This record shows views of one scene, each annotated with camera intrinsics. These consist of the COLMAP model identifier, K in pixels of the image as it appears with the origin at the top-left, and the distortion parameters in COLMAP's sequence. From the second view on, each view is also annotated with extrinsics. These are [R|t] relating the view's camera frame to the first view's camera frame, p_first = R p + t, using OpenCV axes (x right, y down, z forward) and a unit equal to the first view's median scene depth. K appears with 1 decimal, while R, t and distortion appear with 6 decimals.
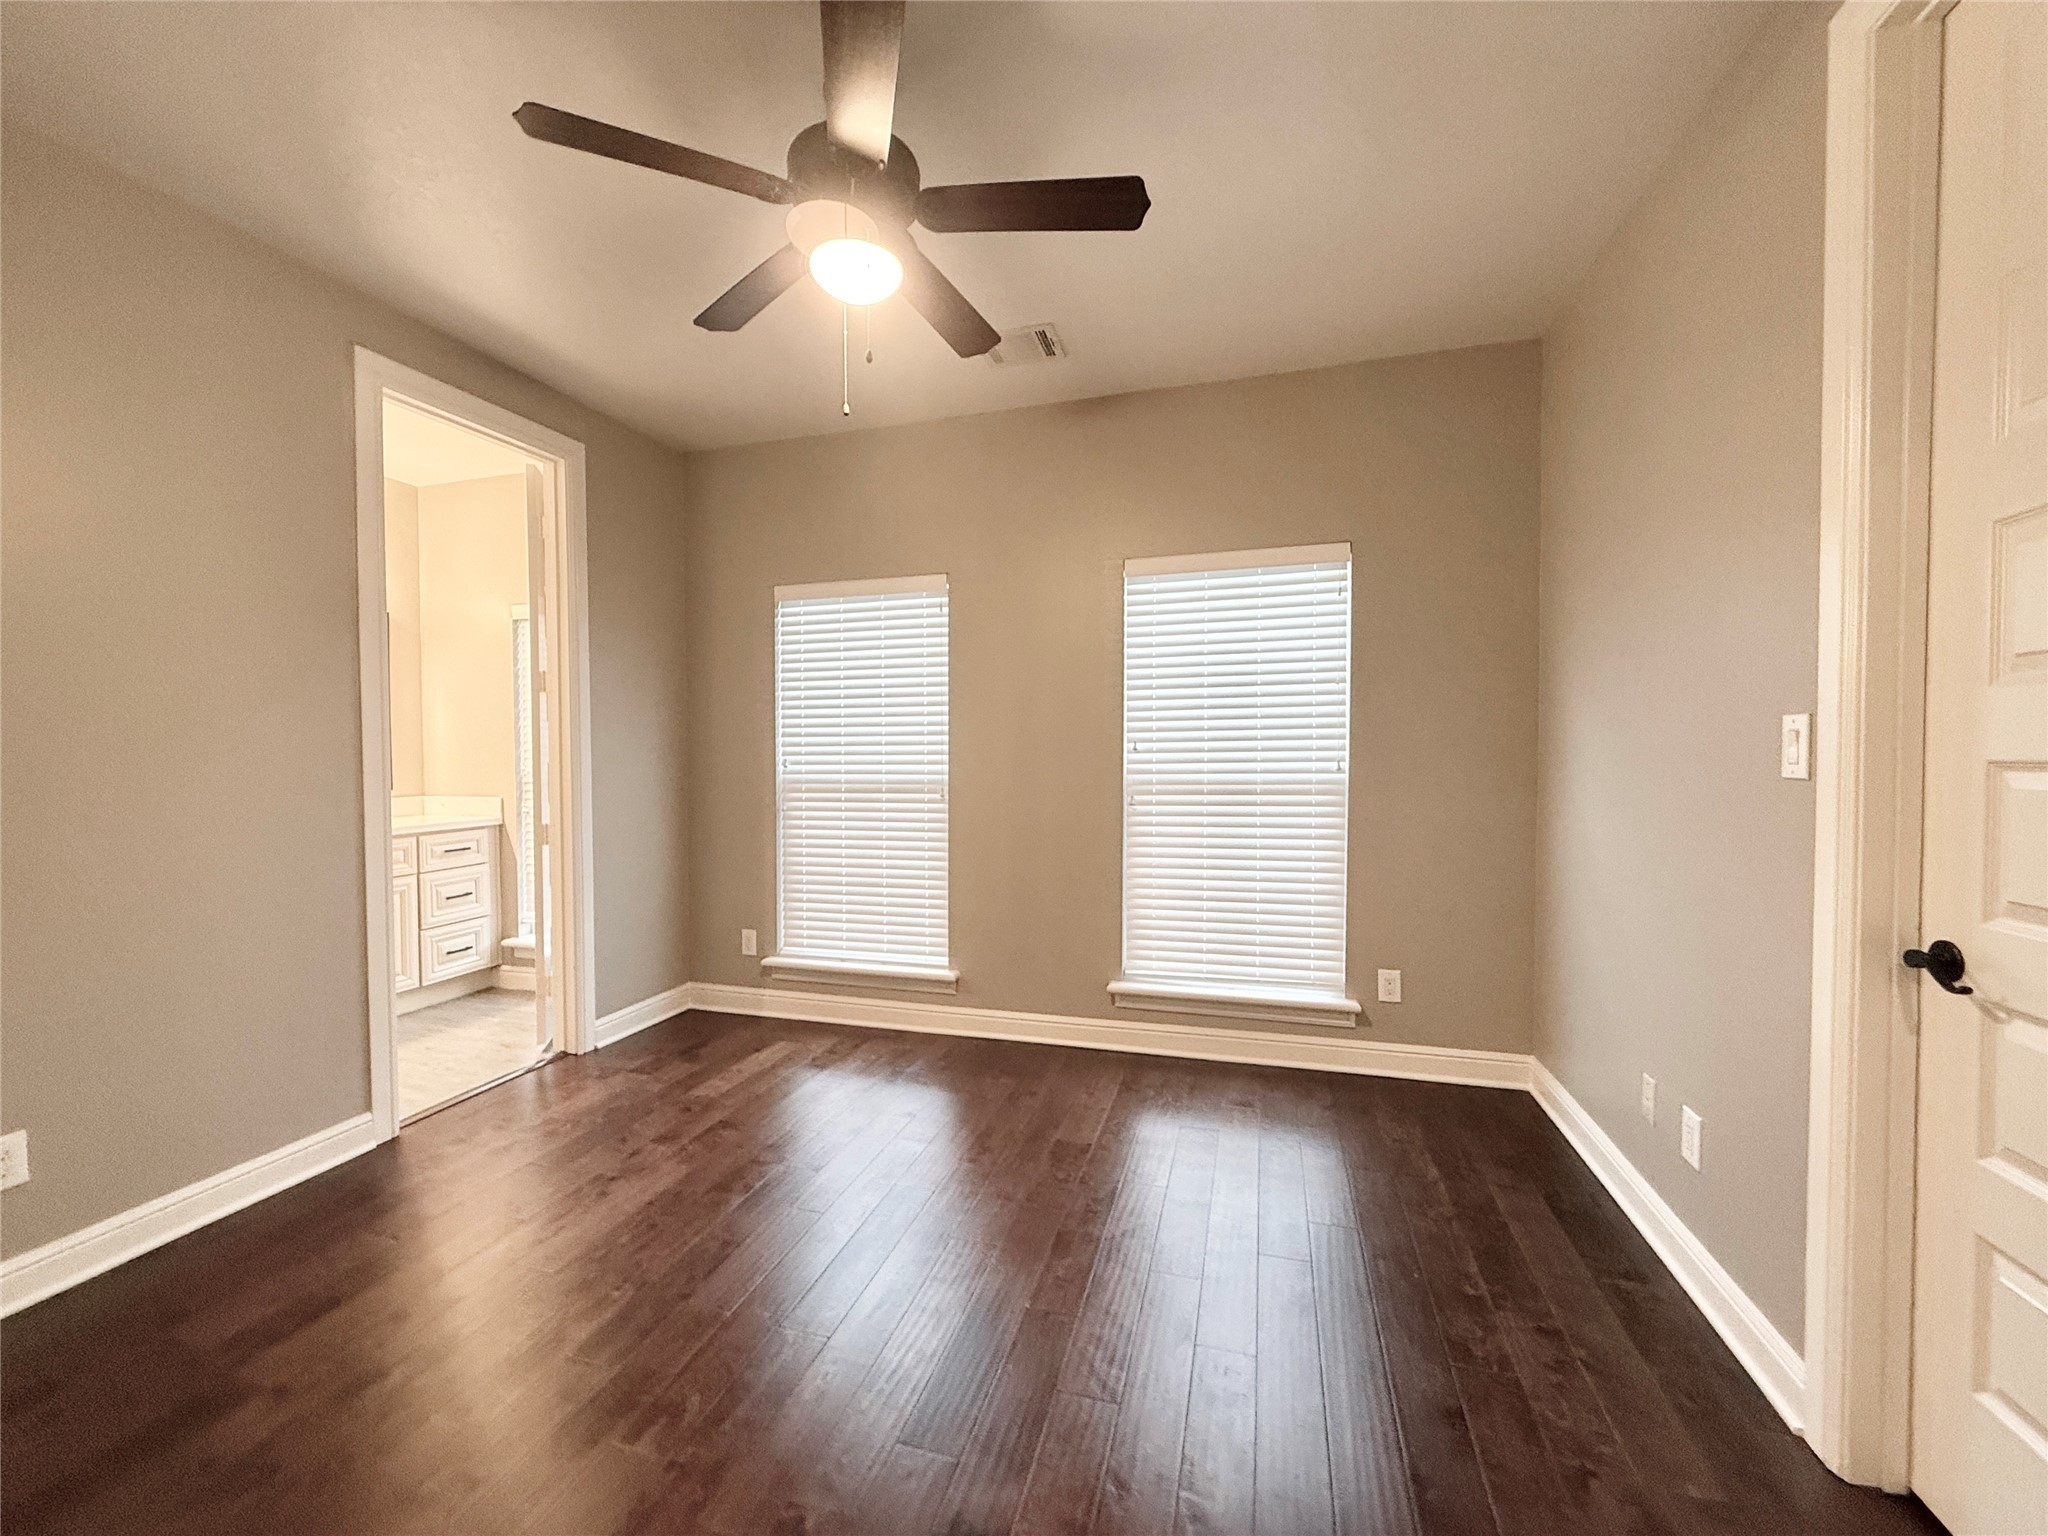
lens RADIAL K [[813.3, 0, 1026.7], [0, 813.3, 756.3], [0, 0, 1]] dist [-0.000765, 0.000640]
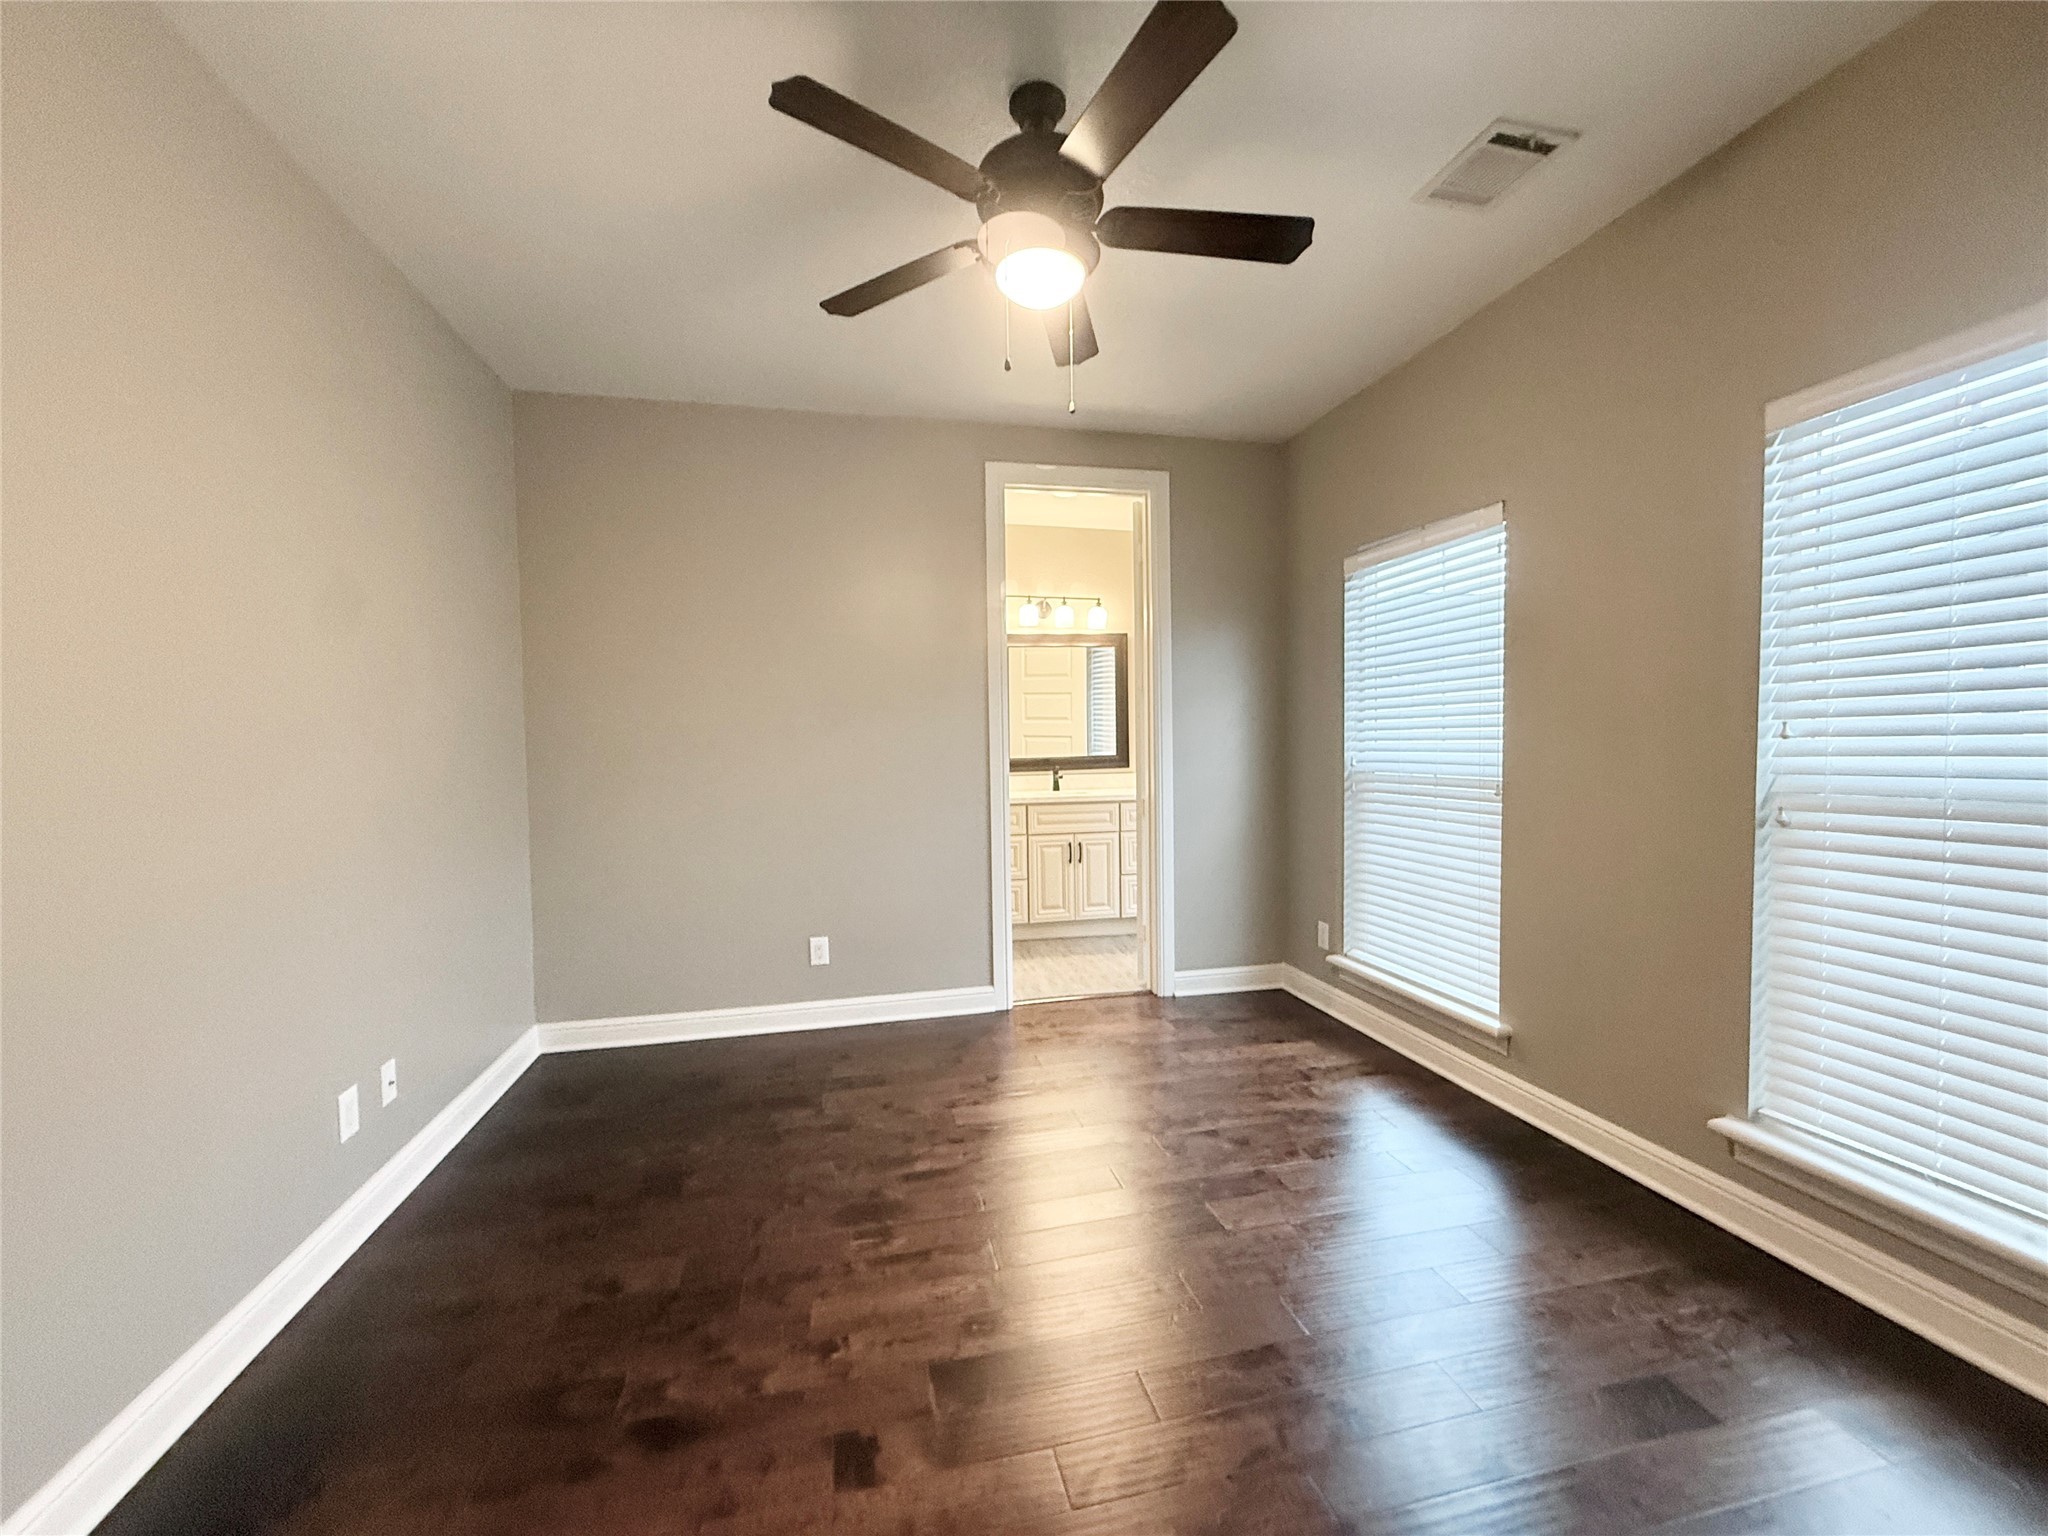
lens RADIAL K [[813.3, 0, 1014.4], [0, 813.3, 758.1], [0, 0, 1]] dist [-0.000765, 0.000640]
pose [[0.490607, 0.015790, -0.871238, 0.344563], [0.004126, 0.999782, 0.020443, -0.002852], [0.871371, -0.013624, 0.490435, 0.229393]]
